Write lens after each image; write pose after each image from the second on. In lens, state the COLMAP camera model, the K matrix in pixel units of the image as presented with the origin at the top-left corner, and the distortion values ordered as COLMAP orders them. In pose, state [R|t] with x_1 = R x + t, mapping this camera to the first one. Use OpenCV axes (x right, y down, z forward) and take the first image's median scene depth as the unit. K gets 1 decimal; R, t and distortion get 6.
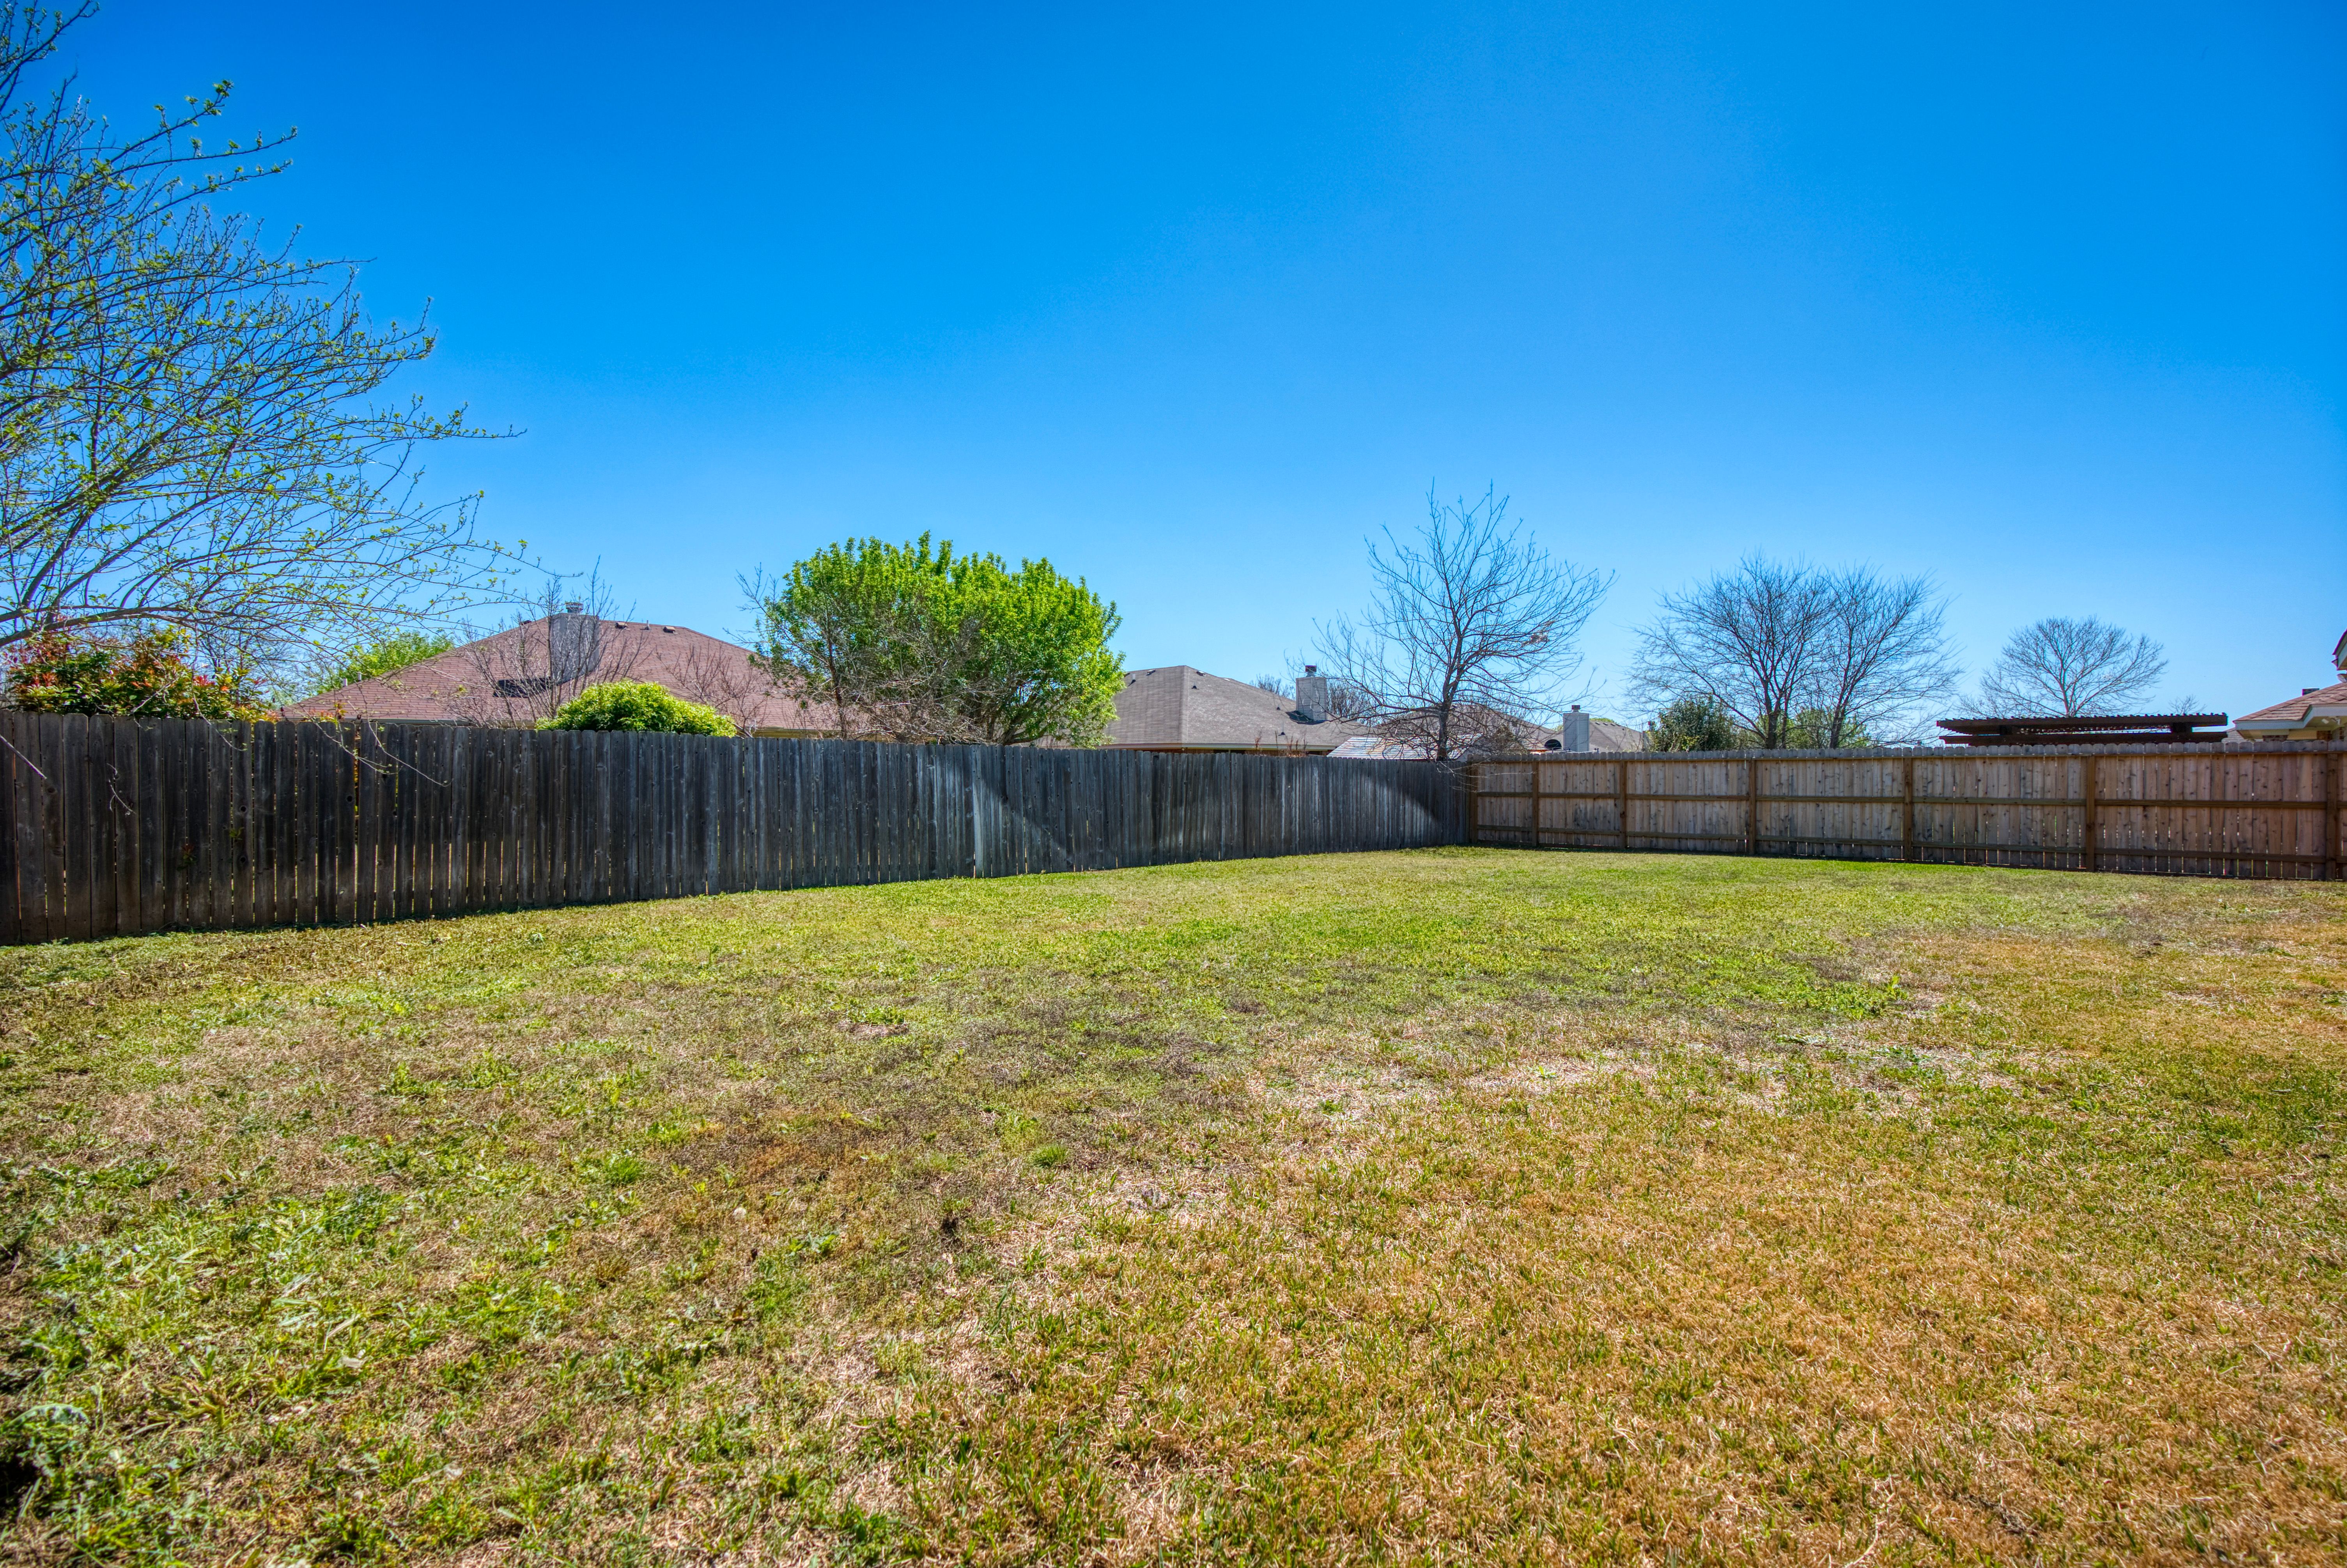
lens RADIAL K [[1067.2, 0, 1186.5], [0, 1067.2, 787.5], [0, 0, 1]] dist [-0.001656, 0.002758]
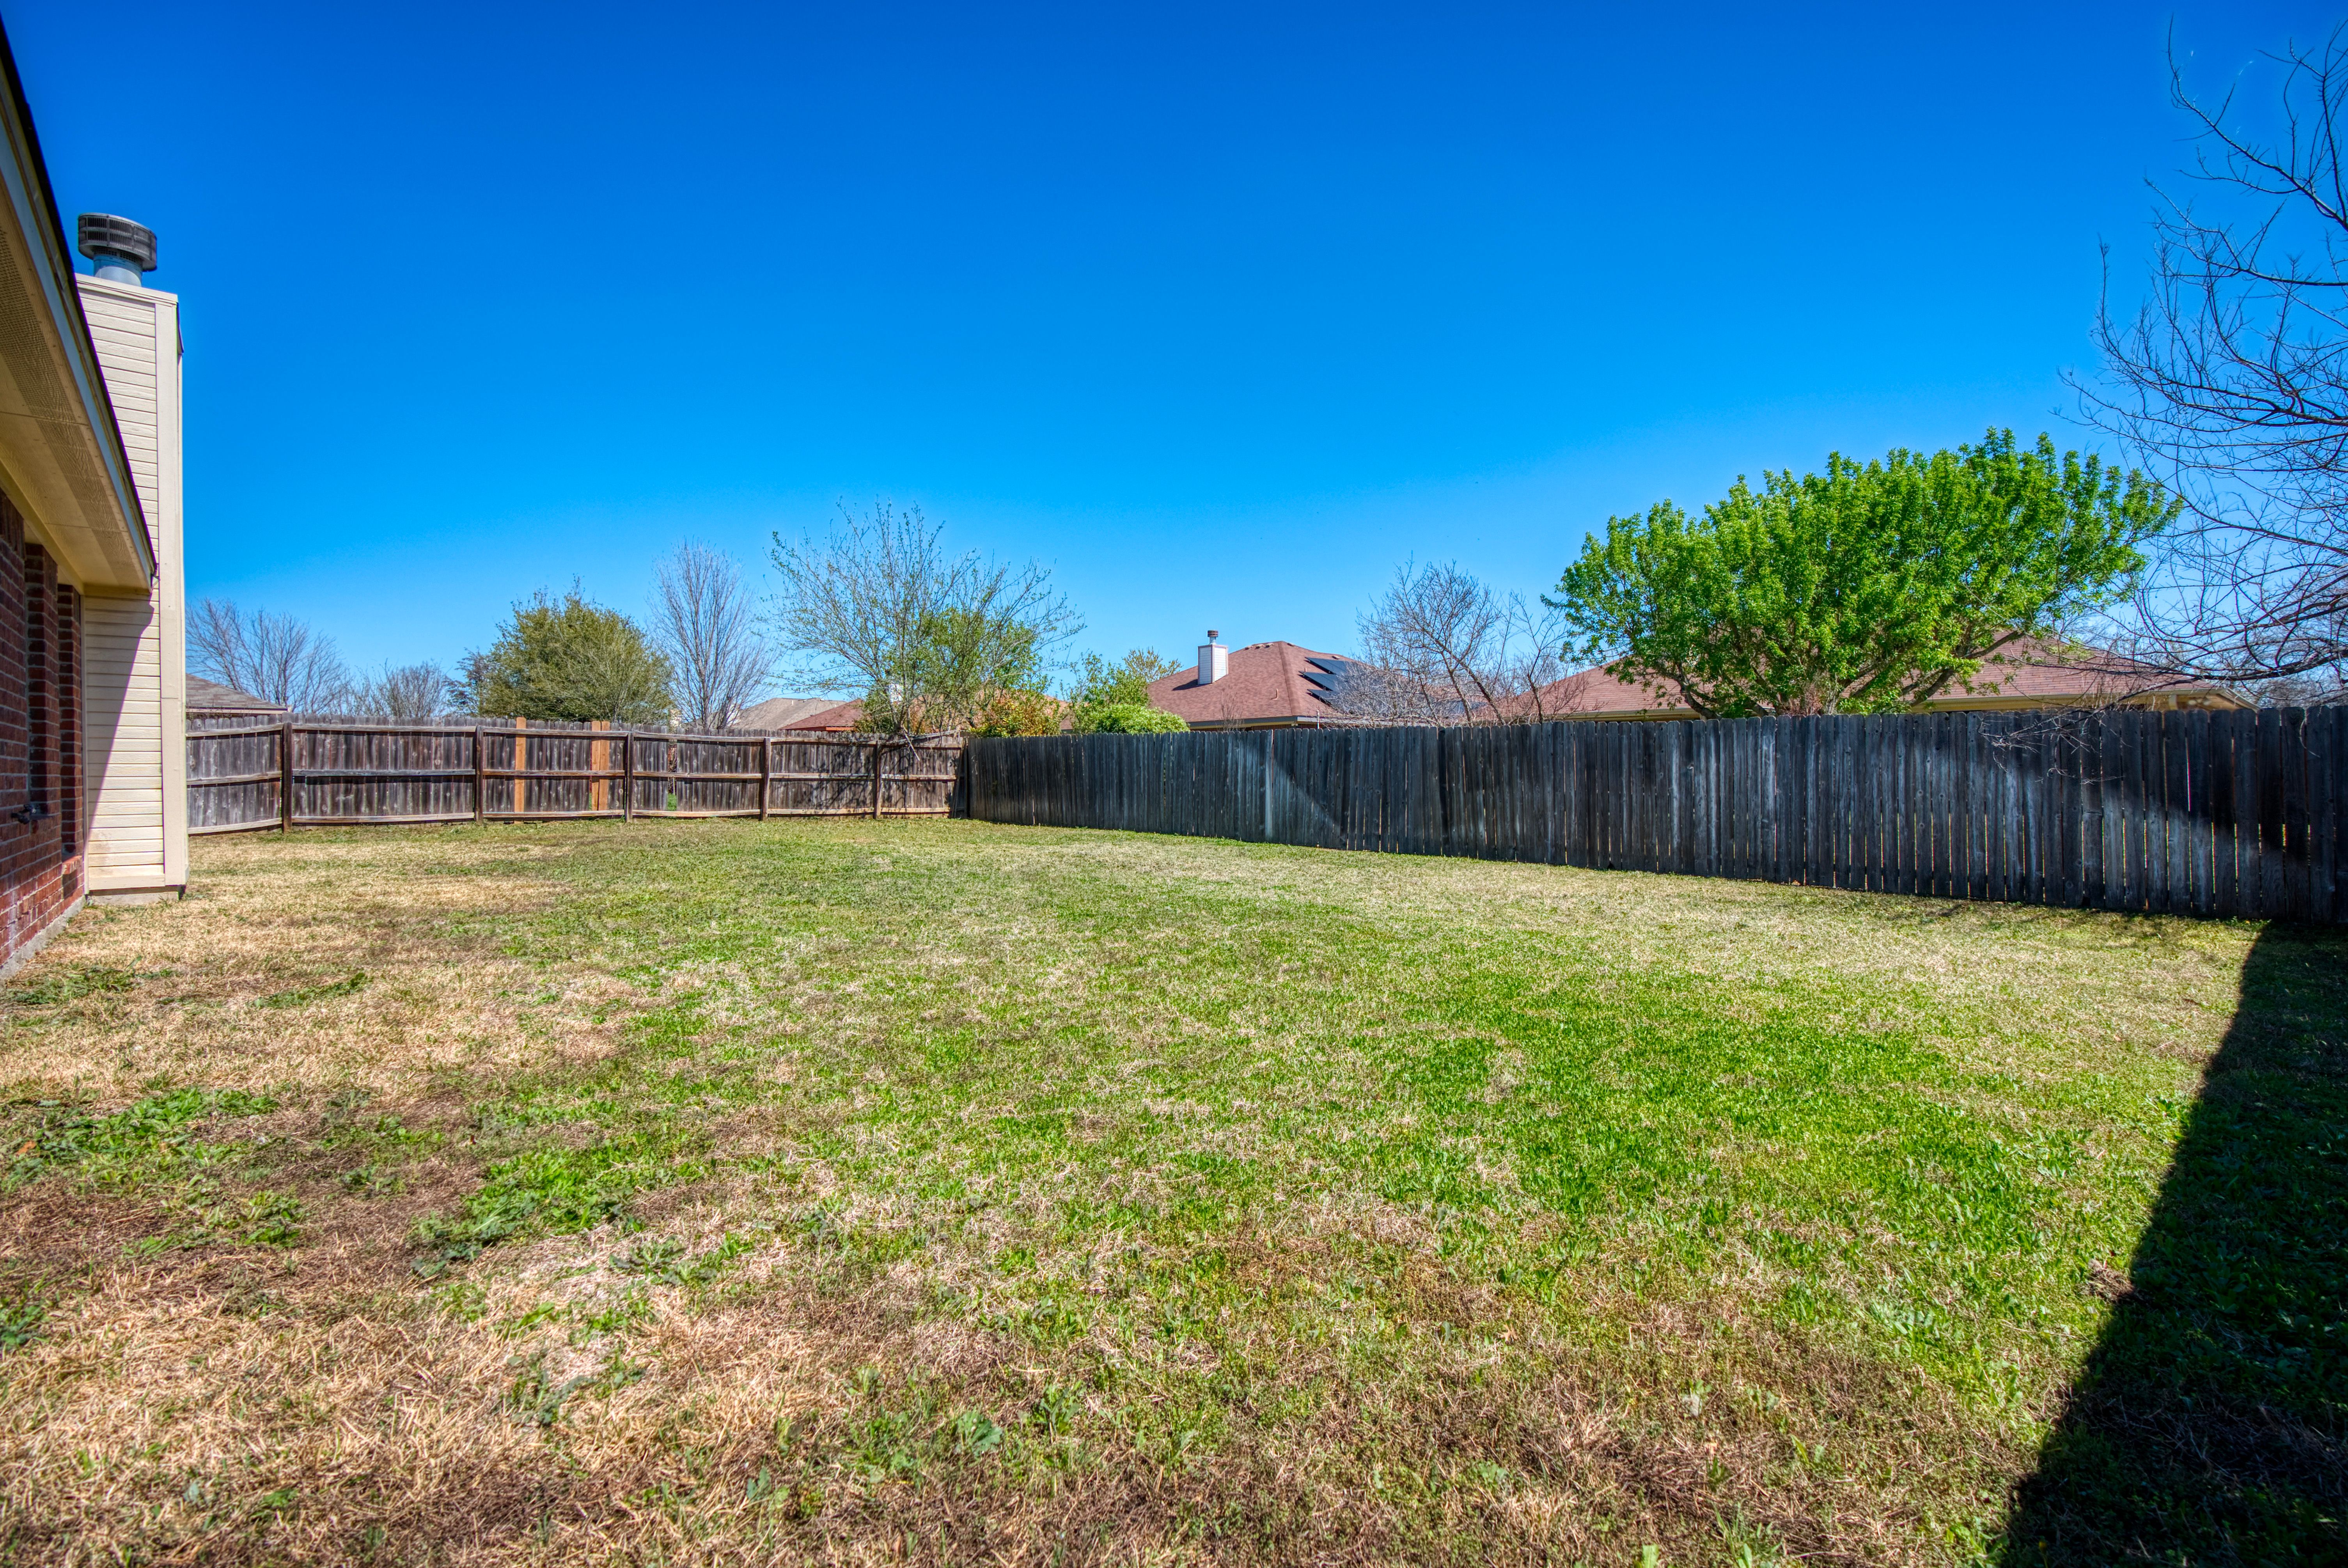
lens RADIAL K [[1067.6, 0, 1170.5], [0, 1067.6, 778.2], [0, 0, 1]] dist [-0.001656, 0.002758]
pose [[-0.038672, 0.010012, -0.999202, 0.760292], [-0.007190, 0.999921, 0.010298, 0.001568], [0.999226, 0.007582, -0.038597, 0.725768]]
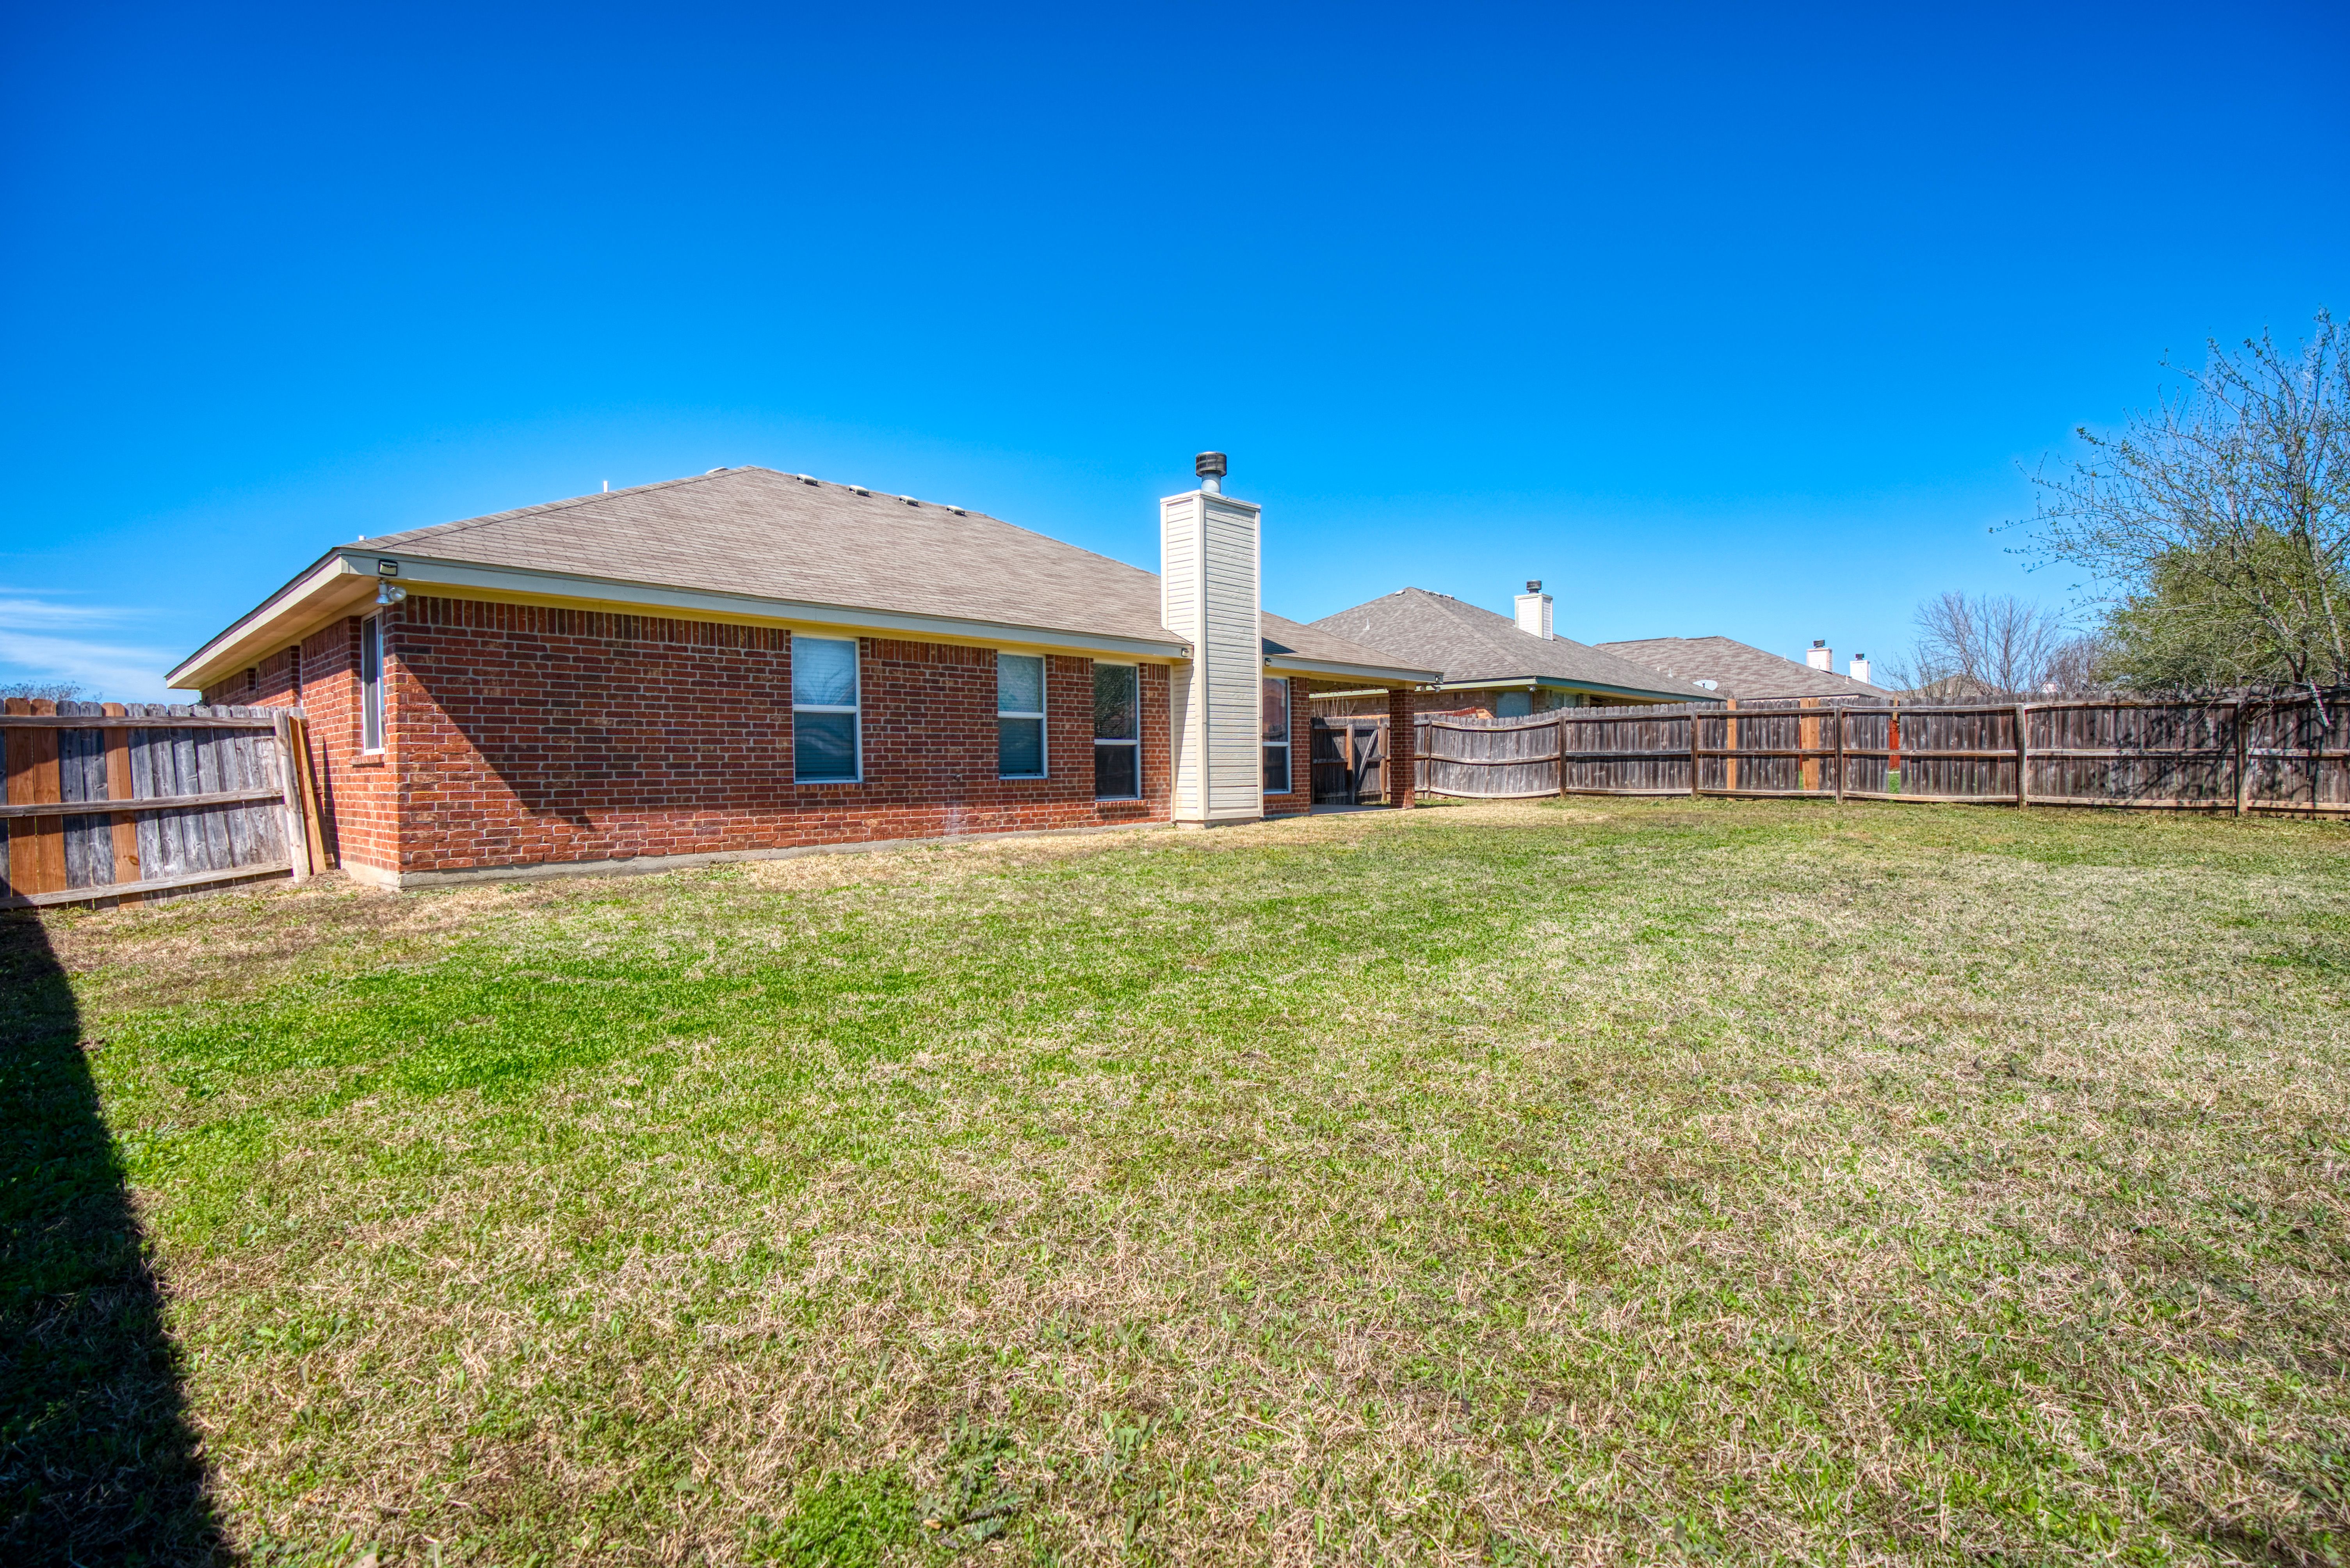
lens RADIAL K [[1068.5, 0, 1166.1], [0, 1068.5, 768.2], [0, 0, 1]] dist [-0.001656, 0.002758]
pose [[-0.998456, 0.015506, -0.053341, 0.413464], [0.014635, 0.999754, 0.016681, 0.001421], [0.053587, 0.015875, -0.998437, 1.084596]]
